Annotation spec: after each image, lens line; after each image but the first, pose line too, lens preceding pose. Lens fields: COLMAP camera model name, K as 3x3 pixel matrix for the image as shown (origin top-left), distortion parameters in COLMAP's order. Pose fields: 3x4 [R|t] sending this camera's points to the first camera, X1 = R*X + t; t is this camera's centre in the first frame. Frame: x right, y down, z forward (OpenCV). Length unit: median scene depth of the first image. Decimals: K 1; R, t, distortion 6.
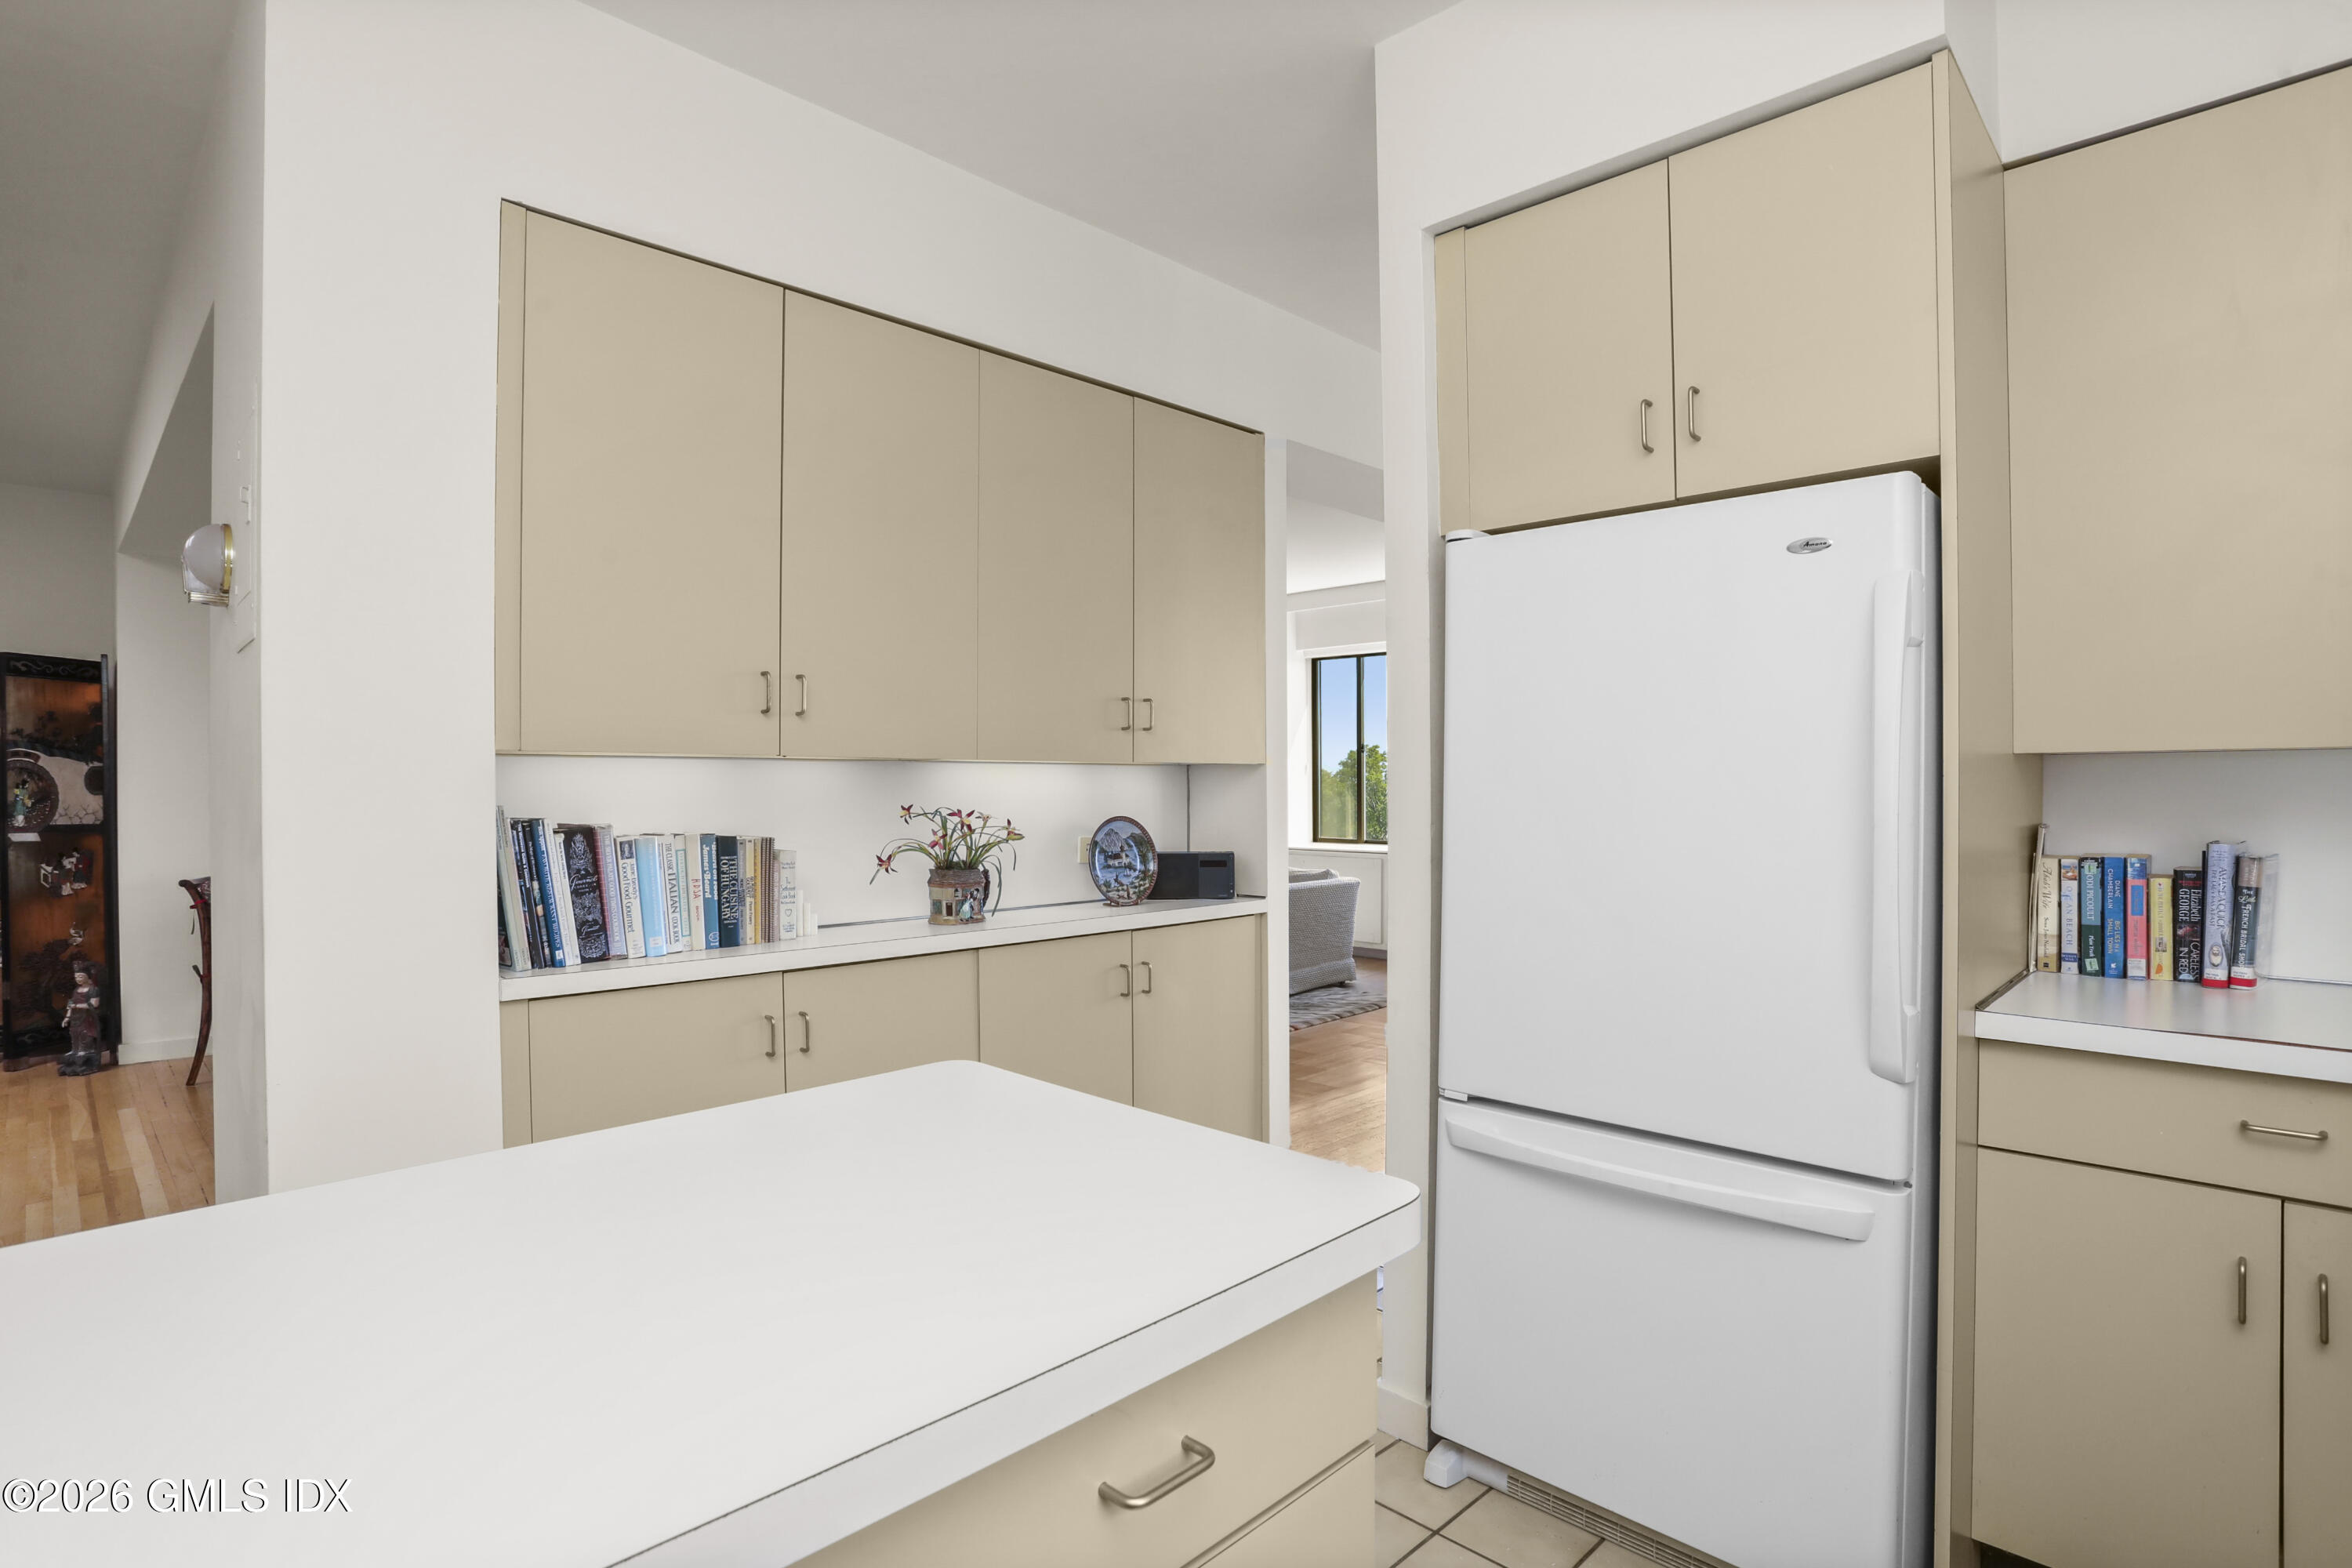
lens RADIAL K [[1207.4, 0, 1176.0], [0, 1207.4, 784.0], [0, 0, 1]] dist [0.001690, 0.001906]
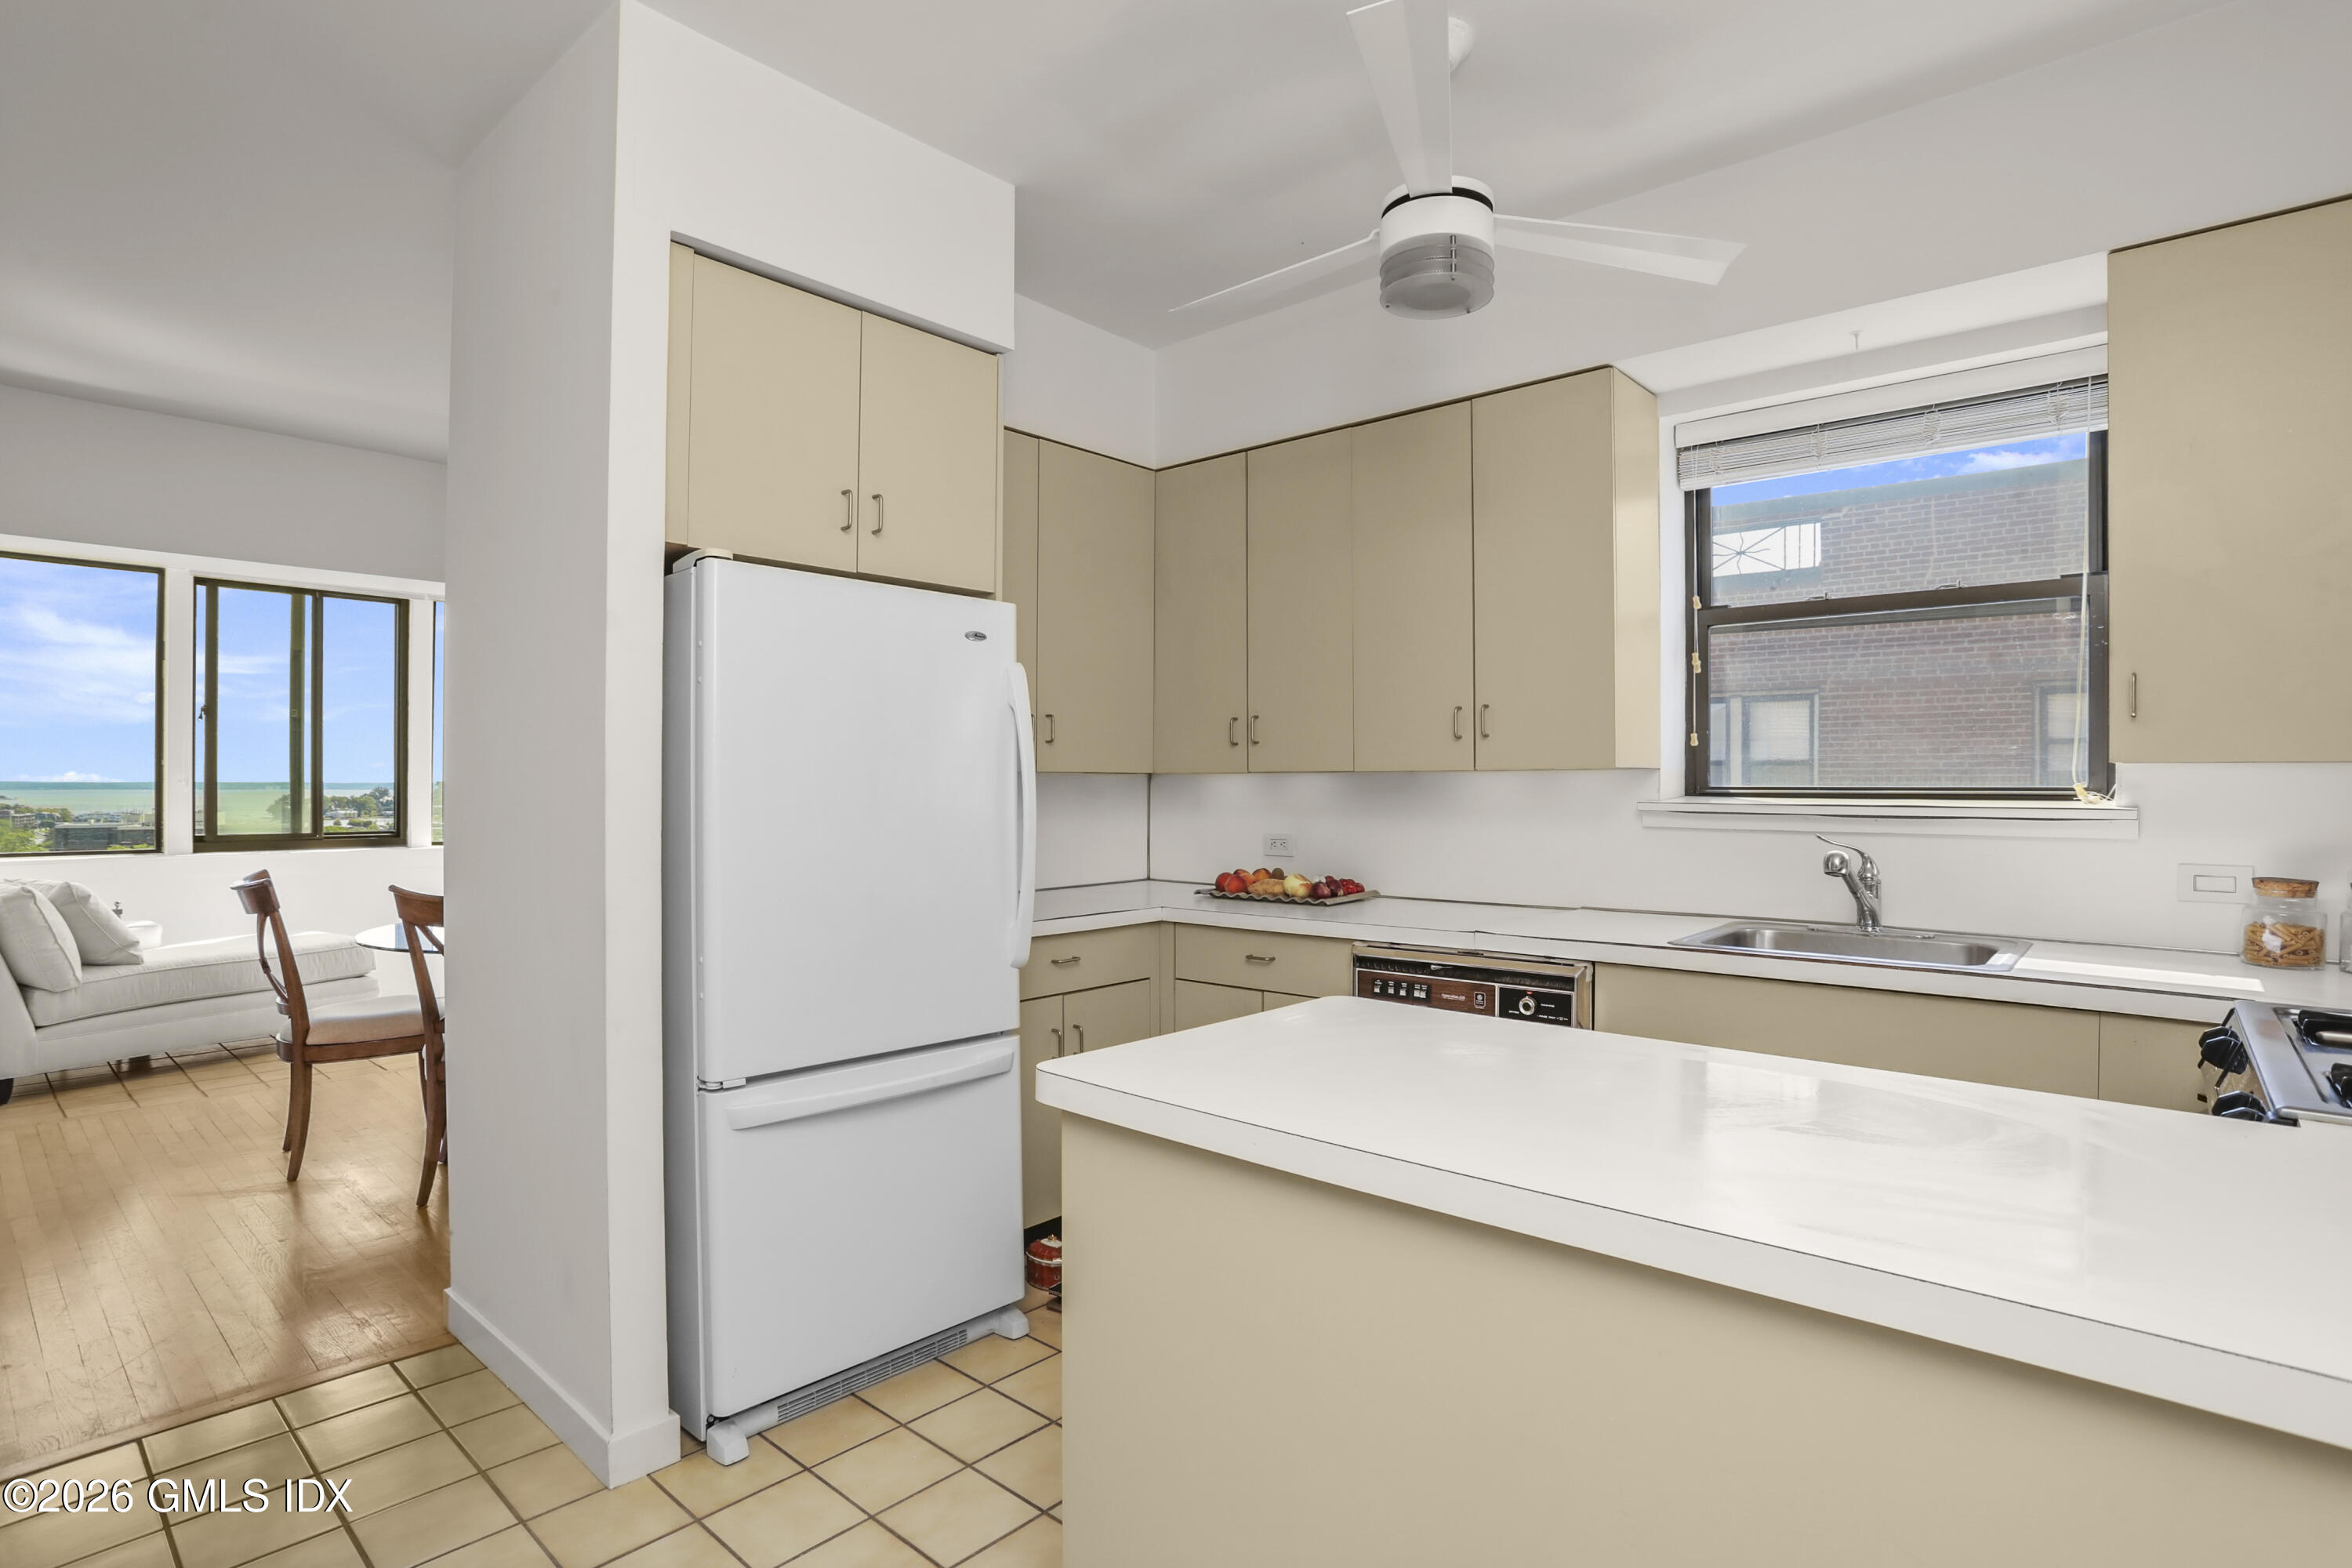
lens RADIAL K [[1207.4, 0, 1176.0], [0, 1207.4, 784.0], [0, 0, 1]] dist [0.001690, 0.001906]
pose [[-0.024176, 0.007221, 0.999682, -1.018572], [-0.001871, 0.999972, -0.007268, 0.003129], [-0.999706, -0.002046, -0.024161, 0.777794]]
